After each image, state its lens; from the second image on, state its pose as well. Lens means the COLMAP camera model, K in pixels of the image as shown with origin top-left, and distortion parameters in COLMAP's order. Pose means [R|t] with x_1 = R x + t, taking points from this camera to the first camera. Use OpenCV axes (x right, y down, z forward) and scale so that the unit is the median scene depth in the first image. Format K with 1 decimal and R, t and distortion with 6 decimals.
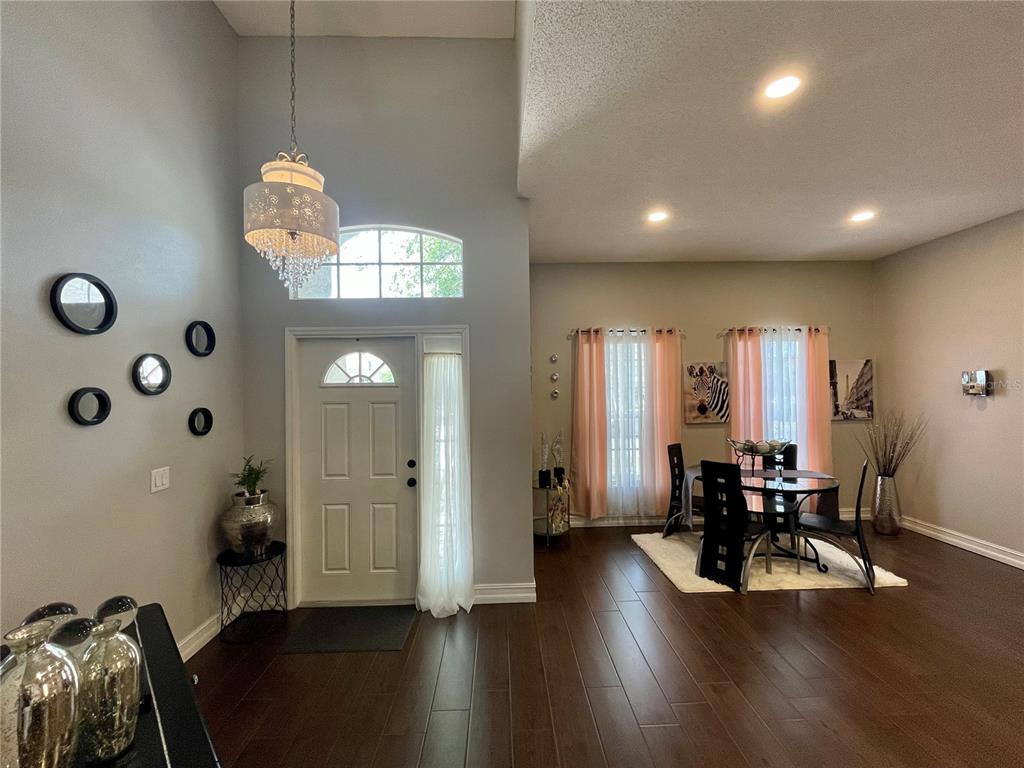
lens RADIAL K [[412.5, 0, 511.4], [0, 412.5, 383.4], [0, 0, 1]] dist [-0.002620, 0.000669]
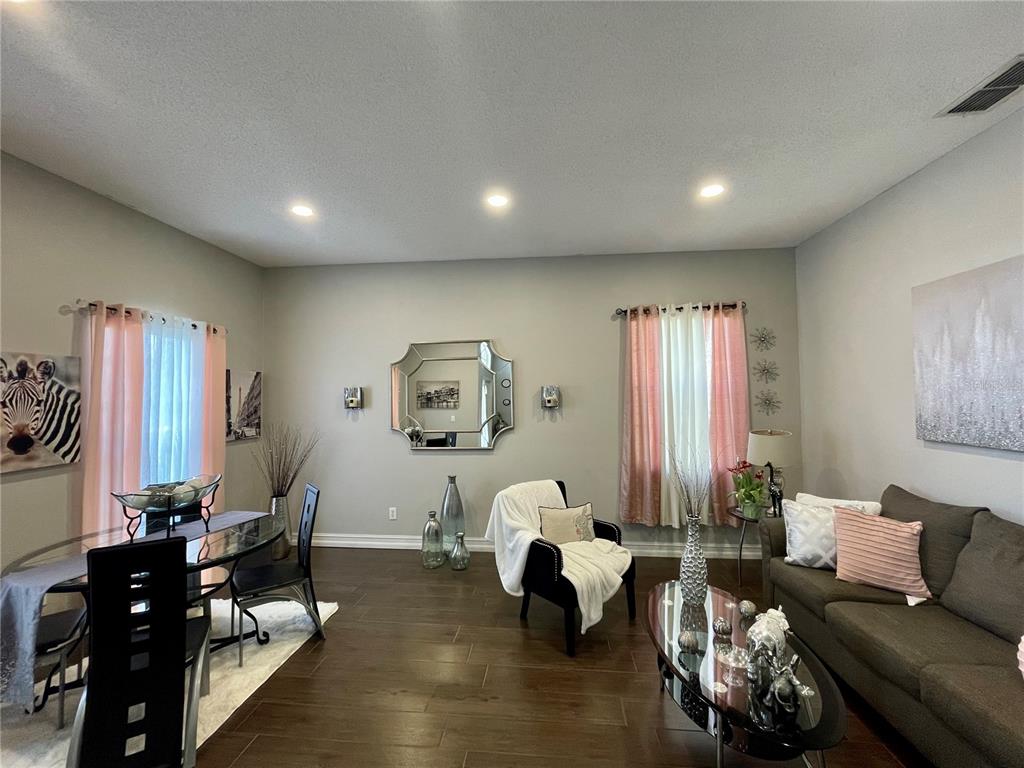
lens RADIAL K [[412.5, 0, 511.4], [0, 412.5, 383.4], [0, 0, 1]] dist [-0.002620, 0.000669]
pose [[0.119072, 0.048810, 0.991685, 0.023058], [-0.004303, 0.998807, -0.048644, 0.009838], [-0.992876, 0.001525, 0.119140, 0.331680]]
